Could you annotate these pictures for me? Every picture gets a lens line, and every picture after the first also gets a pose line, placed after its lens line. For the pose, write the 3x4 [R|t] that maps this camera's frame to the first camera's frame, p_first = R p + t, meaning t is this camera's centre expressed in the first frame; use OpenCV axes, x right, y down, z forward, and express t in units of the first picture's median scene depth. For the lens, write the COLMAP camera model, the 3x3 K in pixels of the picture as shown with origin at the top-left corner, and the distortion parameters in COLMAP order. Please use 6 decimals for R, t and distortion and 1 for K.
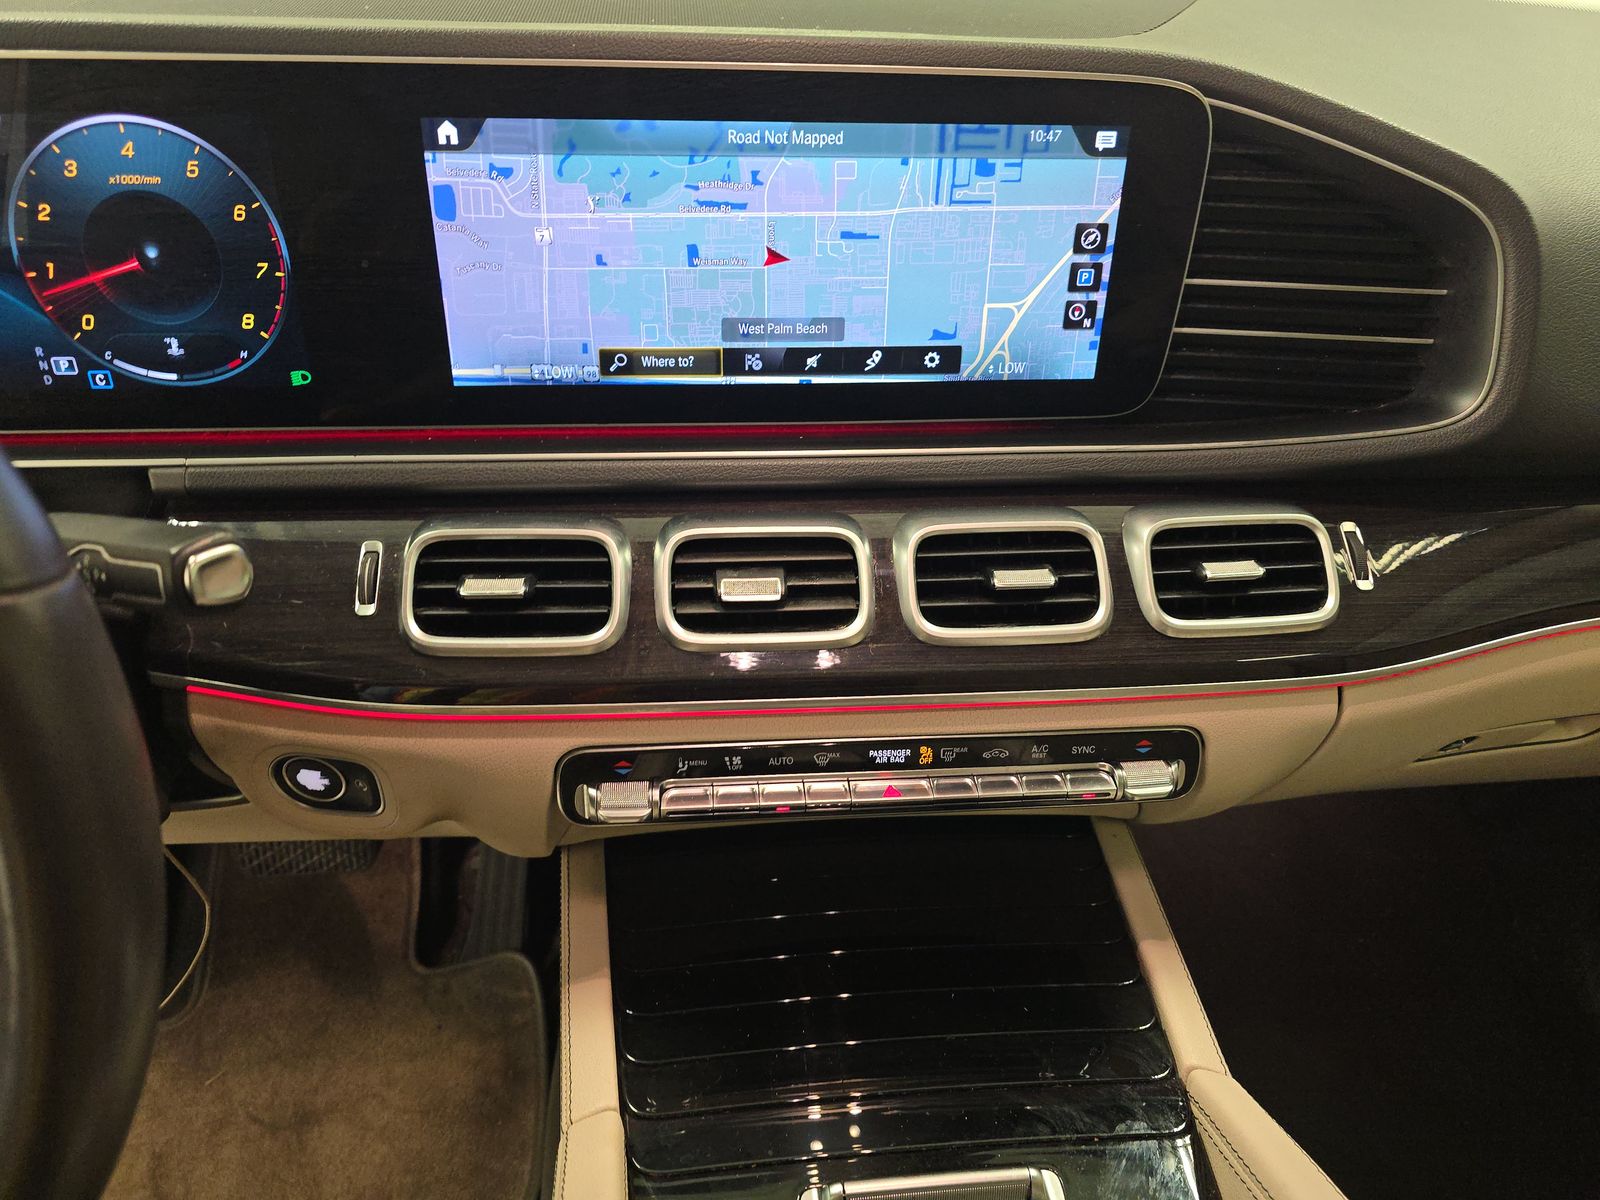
lens RADIAL K [[1076.2, 0, 784.6], [0, 1076.2, 600.3], [0, 0, 1]] dist [0.033730, -0.033291]
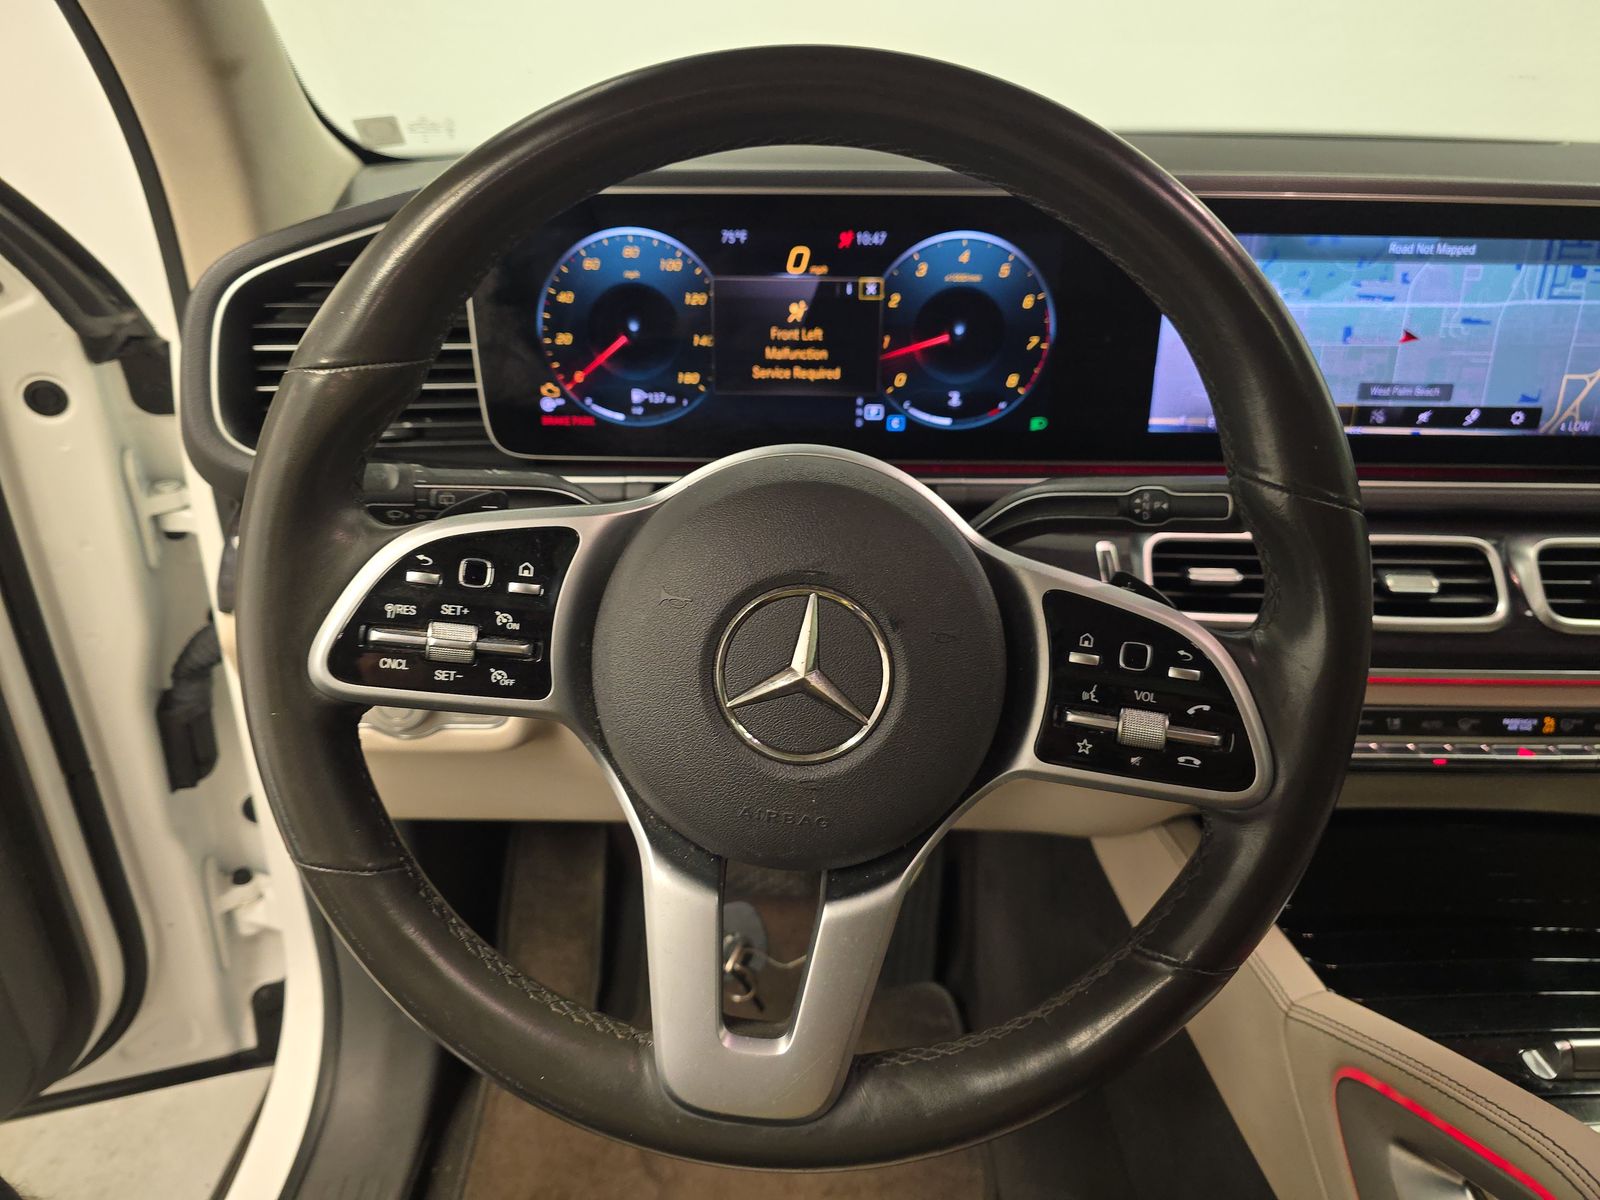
lens RADIAL K [[1076.2, 0, 801.6], [0, 1076.2, 601.1], [0, 0, 1]] dist [0.033730, -0.033291]
pose [[0.997744, 0.021927, -0.063448, -0.661648], [-0.030545, 0.989930, -0.138221, 0.206275], [0.059779, 0.139848, 0.988367, -0.302879]]
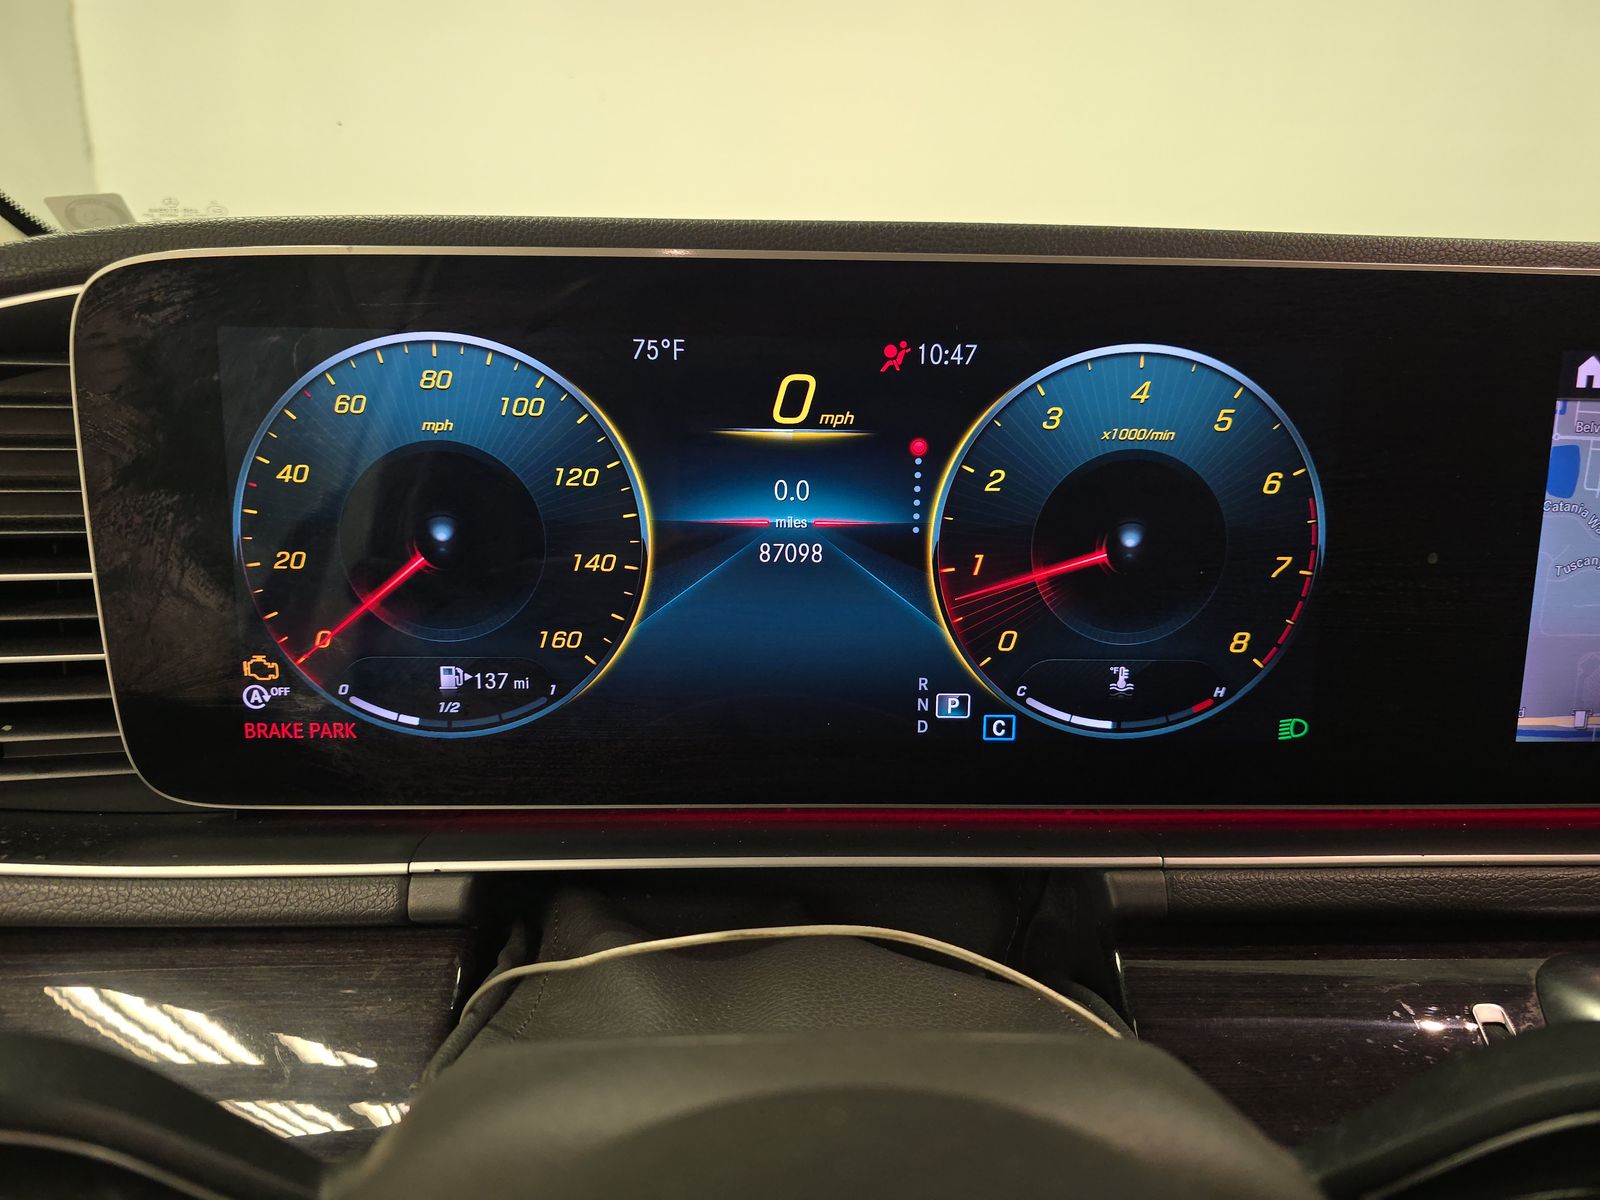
lens RADIAL K [[1076.2, 0, 807.4], [0, 1076.2, 613.6], [0, 0, 1]] dist [0.033730, -0.033291]
pose [[0.999203, 0.008803, -0.038923, -0.724017], [-0.019903, 0.955333, -0.294862, -0.077072], [0.034588, 0.295402, 0.954747, 0.365339]]
